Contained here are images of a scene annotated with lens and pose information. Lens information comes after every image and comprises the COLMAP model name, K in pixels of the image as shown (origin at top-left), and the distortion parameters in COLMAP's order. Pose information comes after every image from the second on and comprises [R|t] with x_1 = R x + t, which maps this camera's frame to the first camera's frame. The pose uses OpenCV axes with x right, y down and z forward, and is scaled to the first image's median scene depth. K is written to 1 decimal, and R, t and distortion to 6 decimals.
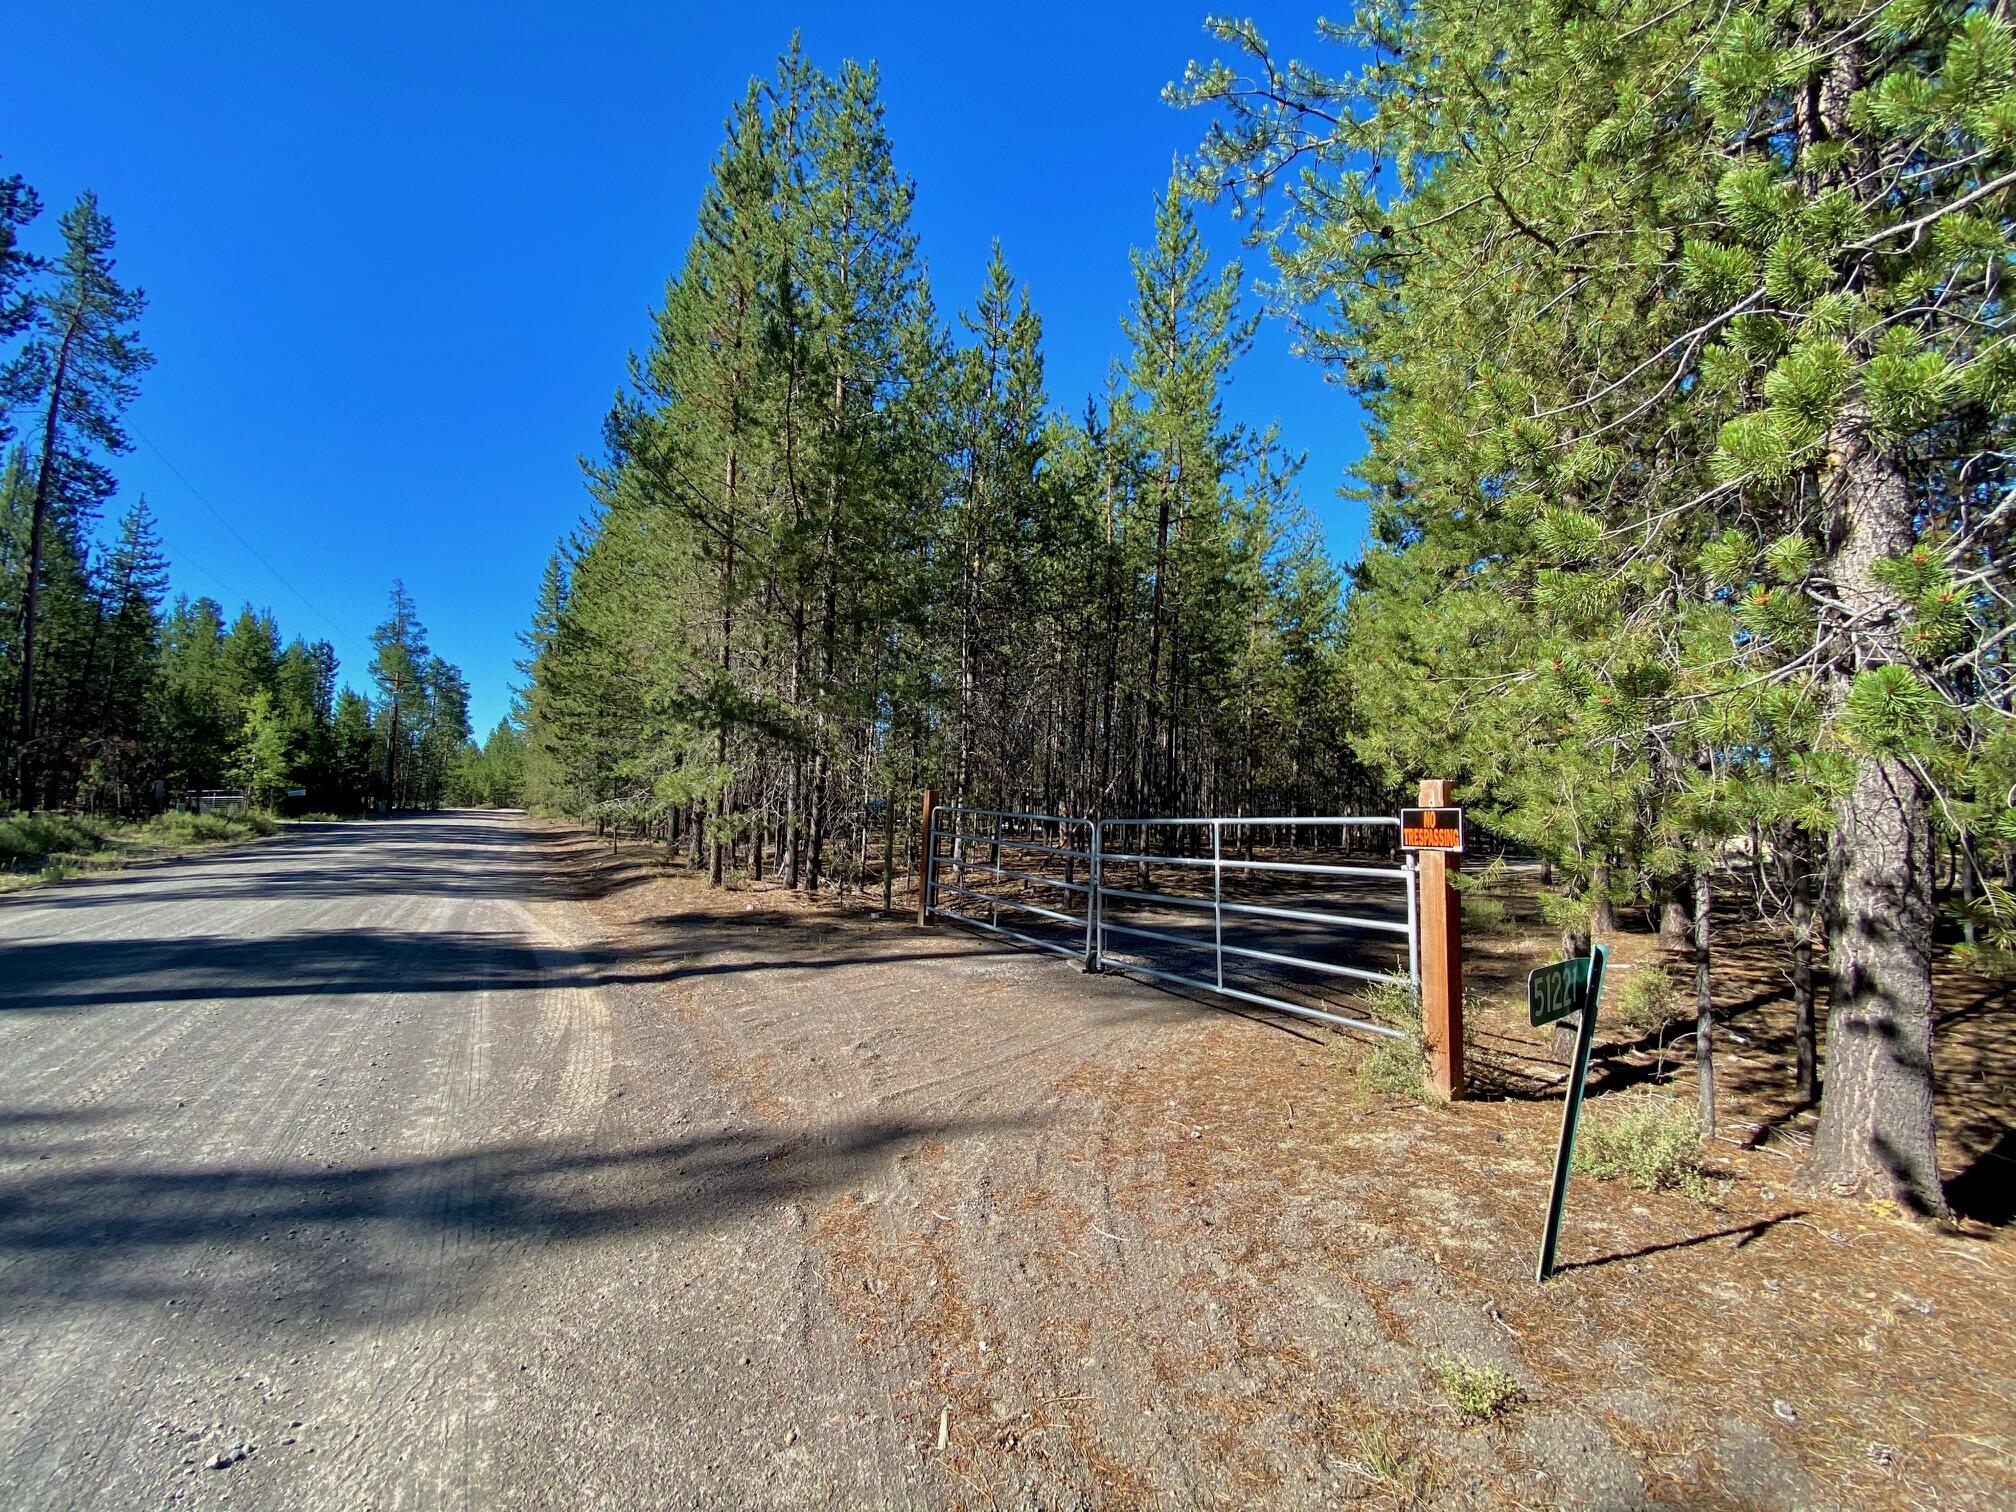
lens RADIAL K [[816.9, 0, 1006.3], [0, 816.9, 760.6], [0, 0, 1]] dist [0.021093, -0.019358]
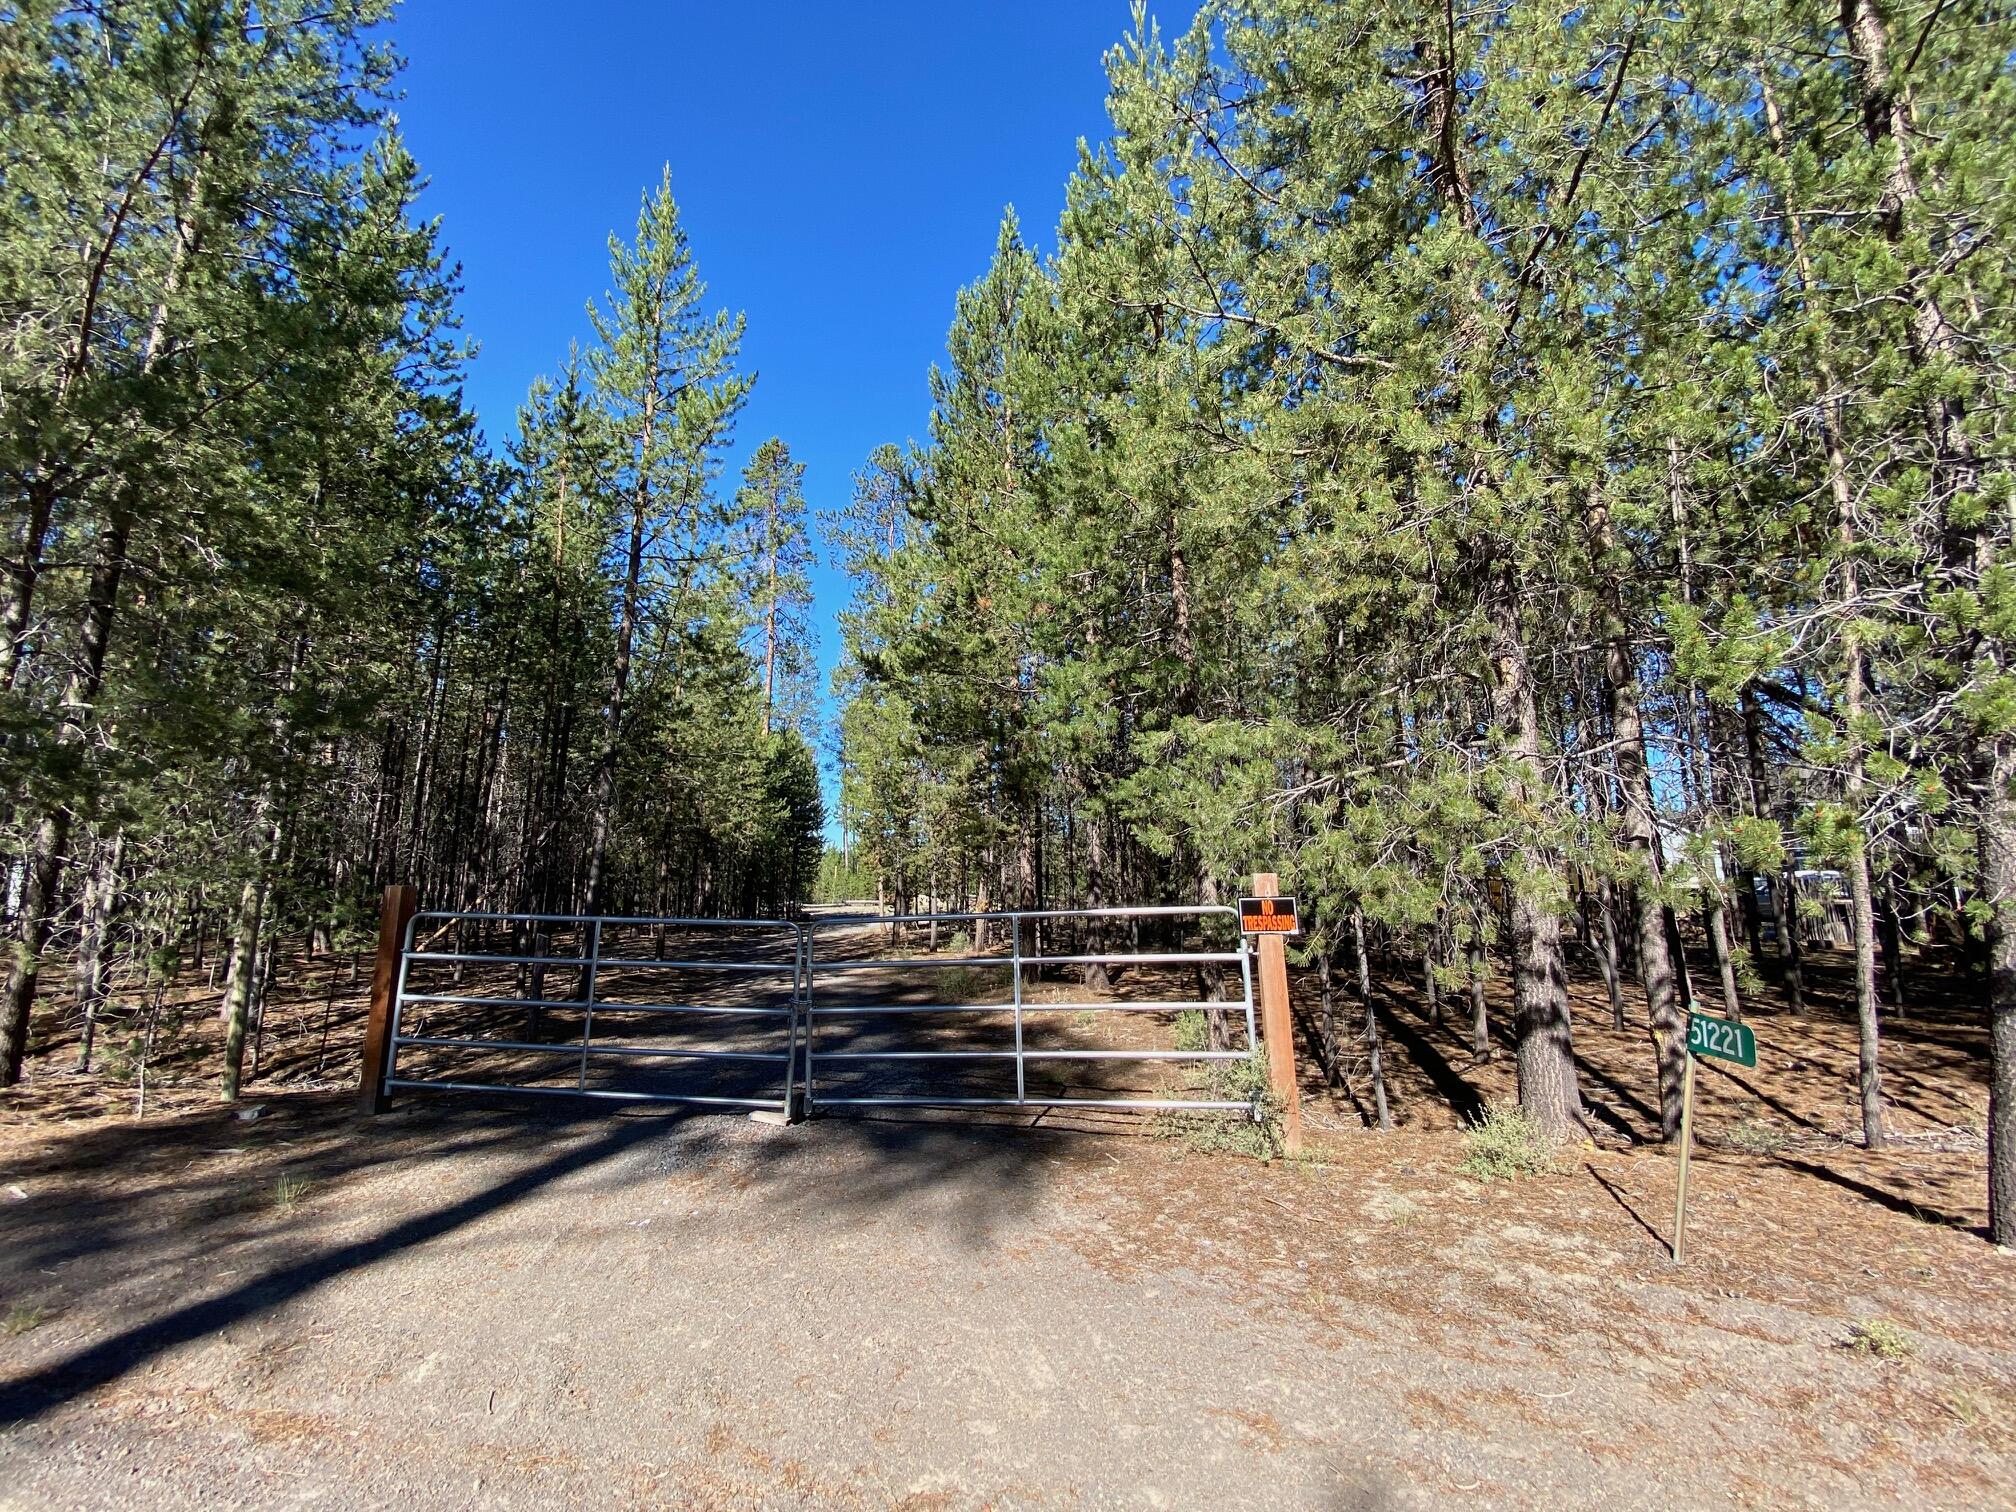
lens RADIAL K [[819.9, 0, 1008.3], [0, 819.9, 763.8], [0, 0, 1]] dist [0.018382, -0.018892]
pose [[0.637582, 0.086139, 0.765551, -0.094601], [-0.022716, 0.995399, -0.093082, -0.002250], [-0.770047, 0.041957, 0.636606, 0.080347]]
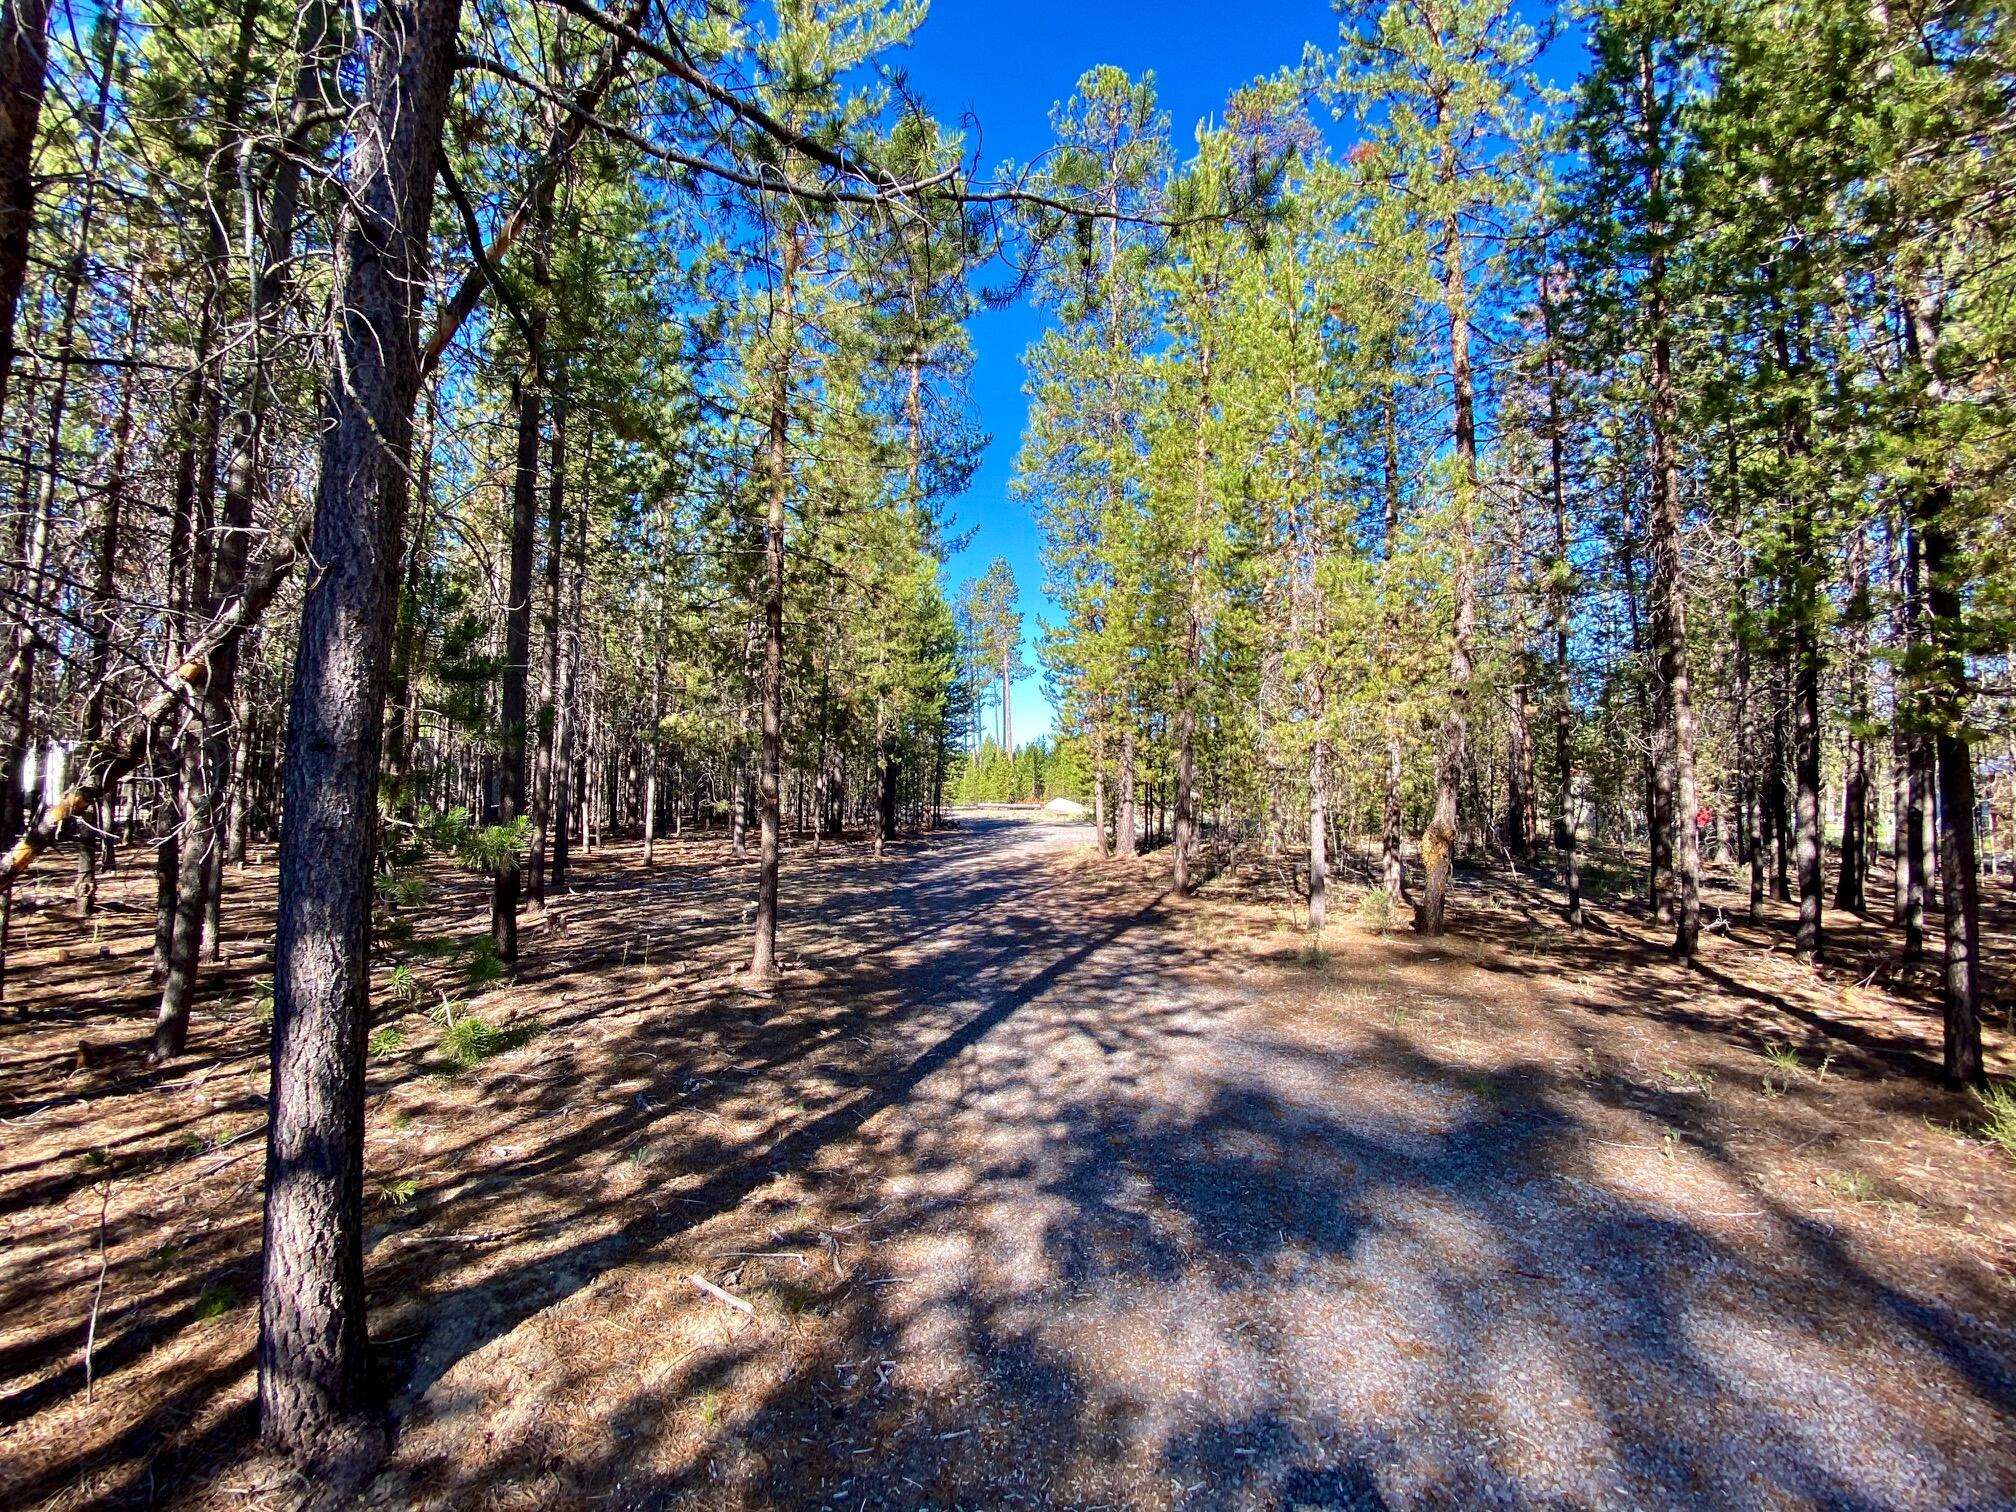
lens RADIAL K [[828.7, 0, 1017.6], [0, 828.7, 756.8], [0, 0, 1]] dist [0.015755, -0.018587]
pose [[0.725142, 0.014258, 0.688451, 0.132512], [-0.035987, 0.999204, 0.017211, 0.031760], [-0.687658, -0.037256, 0.725078, 0.473633]]
